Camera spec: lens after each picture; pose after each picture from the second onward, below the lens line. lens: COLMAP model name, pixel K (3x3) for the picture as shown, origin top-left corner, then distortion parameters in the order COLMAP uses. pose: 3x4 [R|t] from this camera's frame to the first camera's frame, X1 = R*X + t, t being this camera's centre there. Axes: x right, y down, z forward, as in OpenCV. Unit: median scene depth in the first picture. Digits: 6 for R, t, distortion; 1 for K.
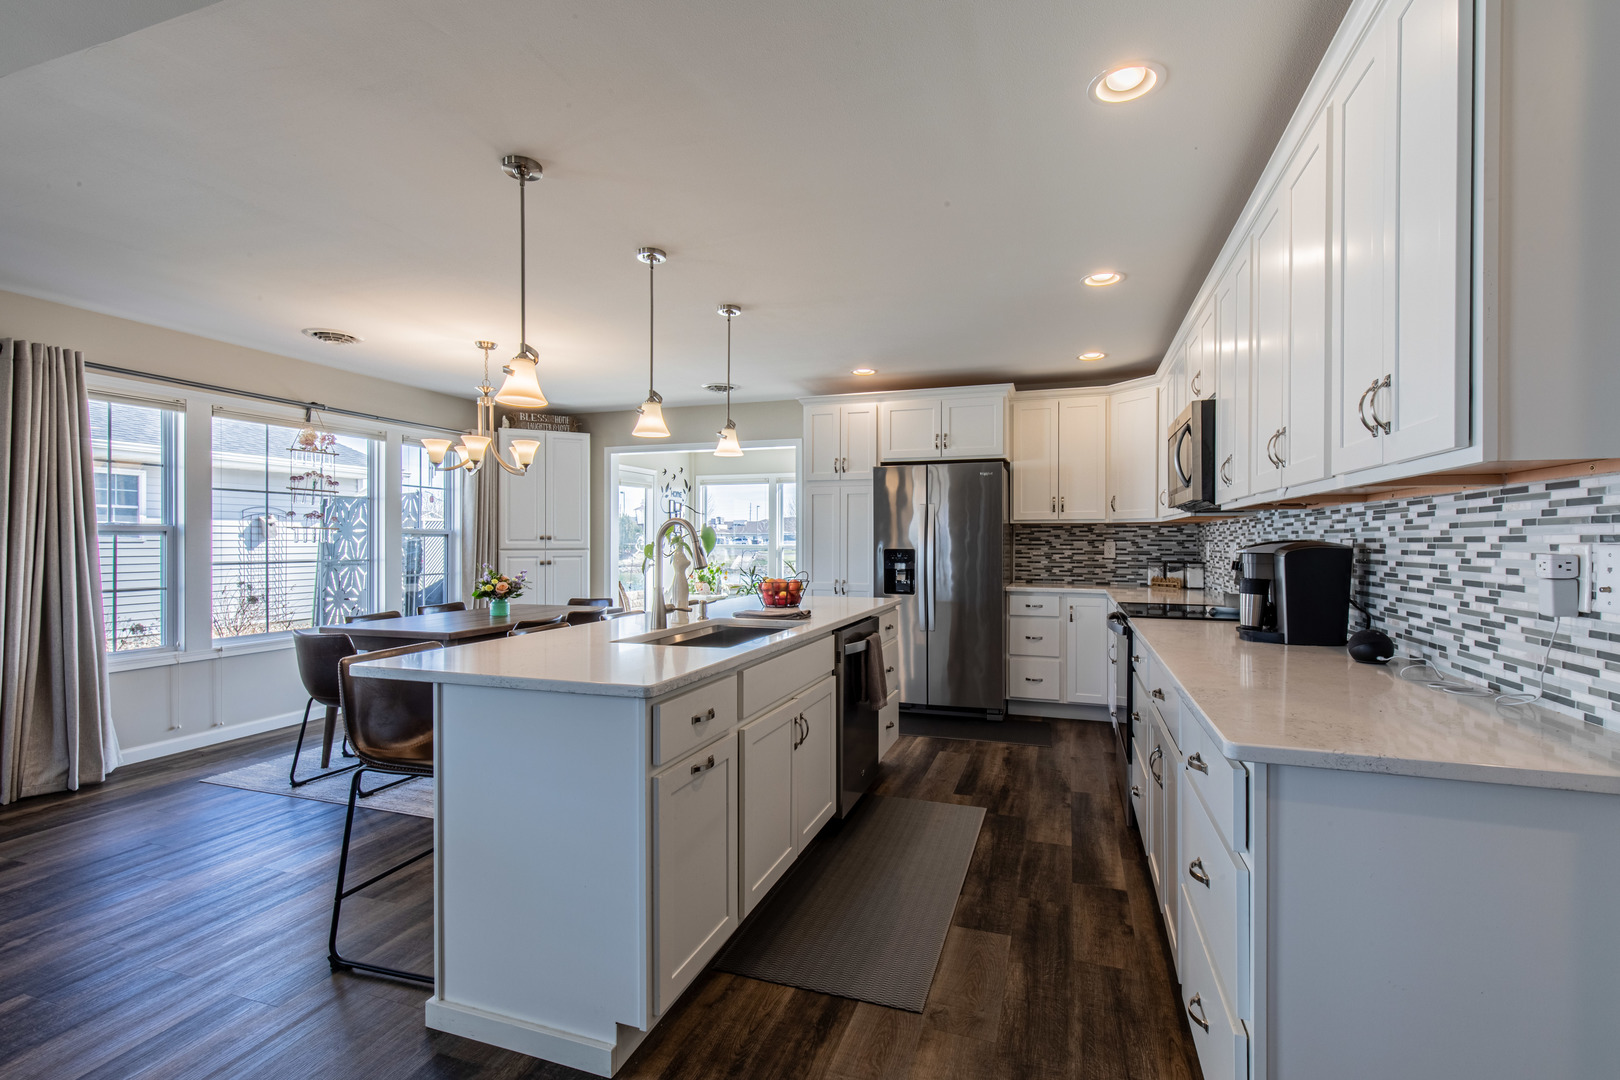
lens RADIAL K [[720.9, 0, 822.7], [0, 720.9, 536.6], [0, 0, 1]] dist [0.002941, -0.001136]
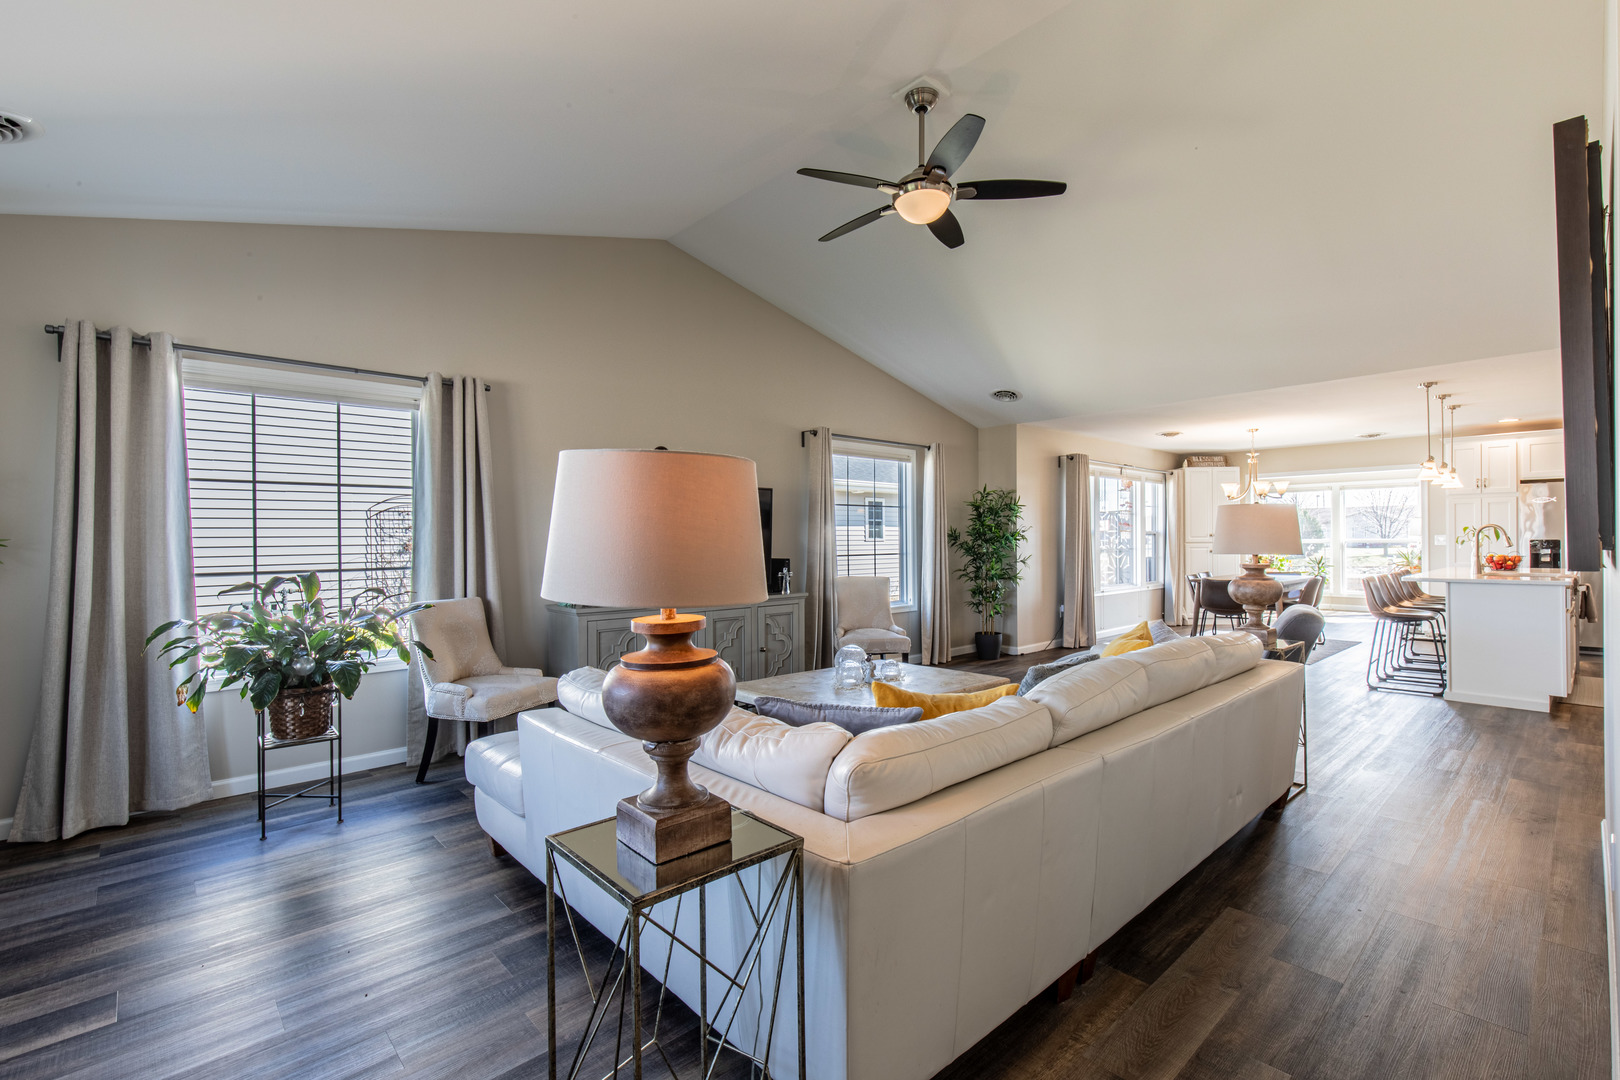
lens RADIAL K [[720.9, 0, 822.8], [0, 720.9, 534.8], [0, 0, 1]] dist [0.002941, -0.001136]
pose [[0.875642, -0.011855, -0.482816, -0.503401], [0.012953, 0.999916, -0.001059, -0.010755], [0.482787, -0.005326, 0.875721, -1.069696]]
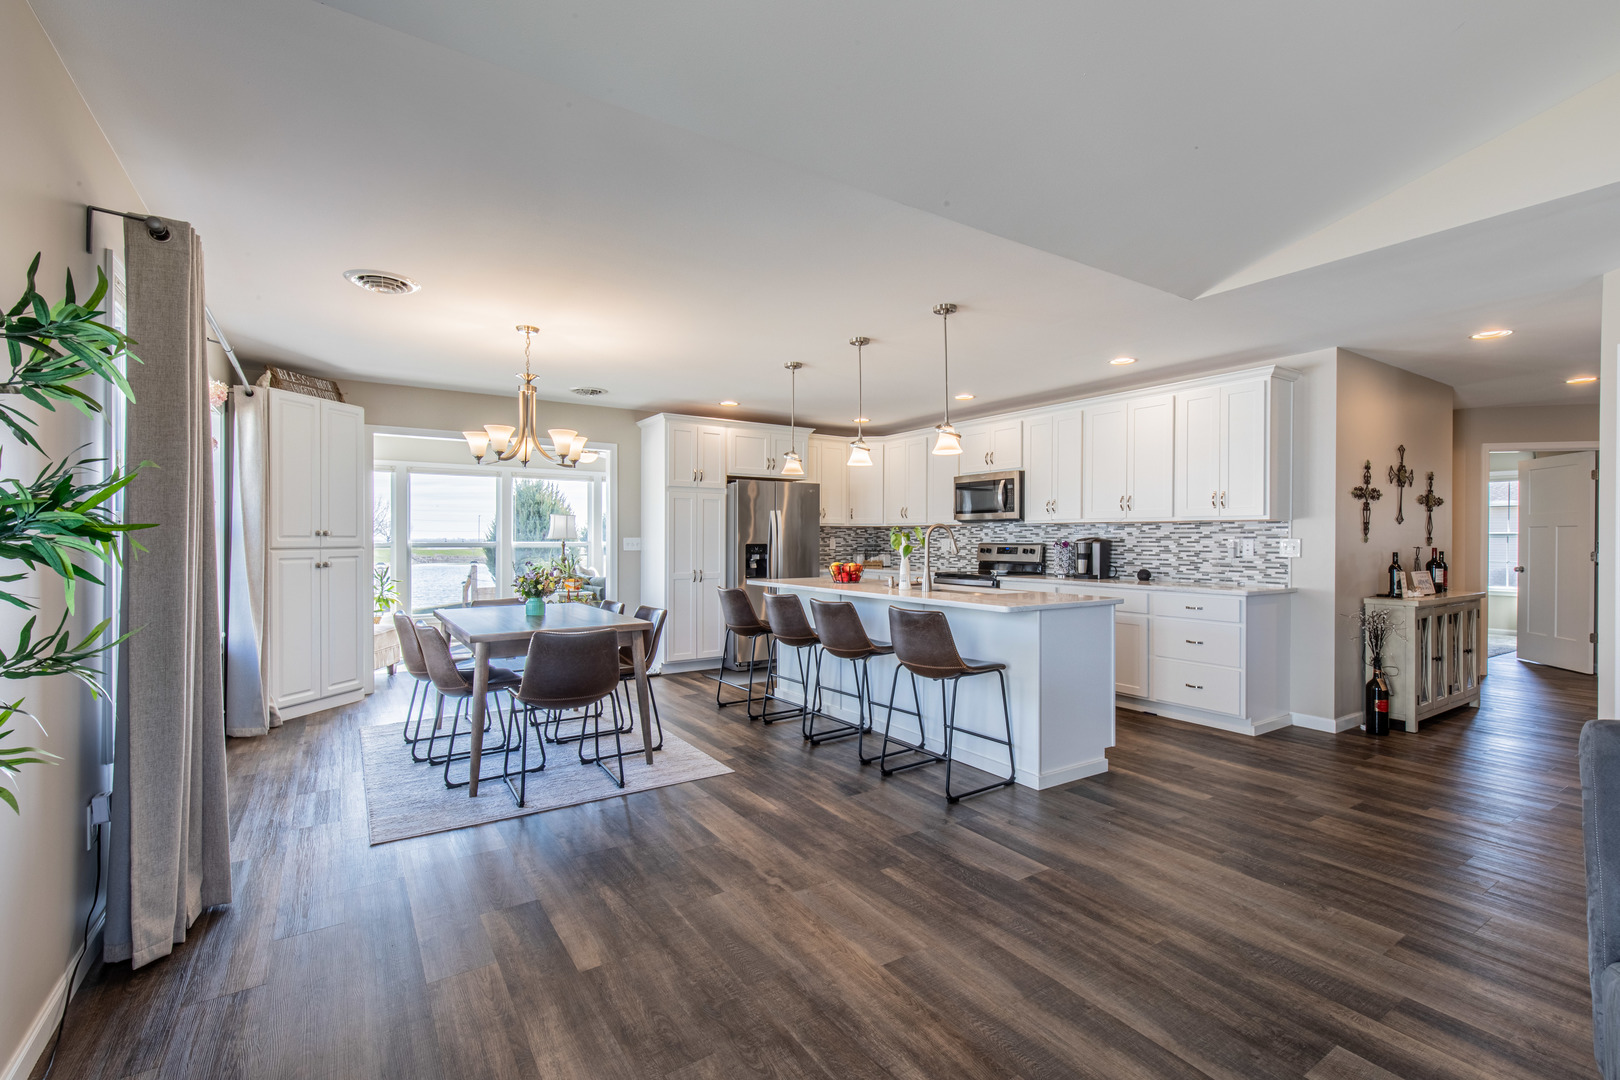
lens RADIAL K [[720.9, 0, 821.0], [0, 720.9, 539.0], [0, 0, 1]] dist [0.002941, -0.001136]
pose [[0.611864, -0.001049, 0.790962, -0.915537], [-0.005462, 0.999970, 0.005552, 0.000500], [-0.790944, -0.007717, 0.611840, 0.109856]]
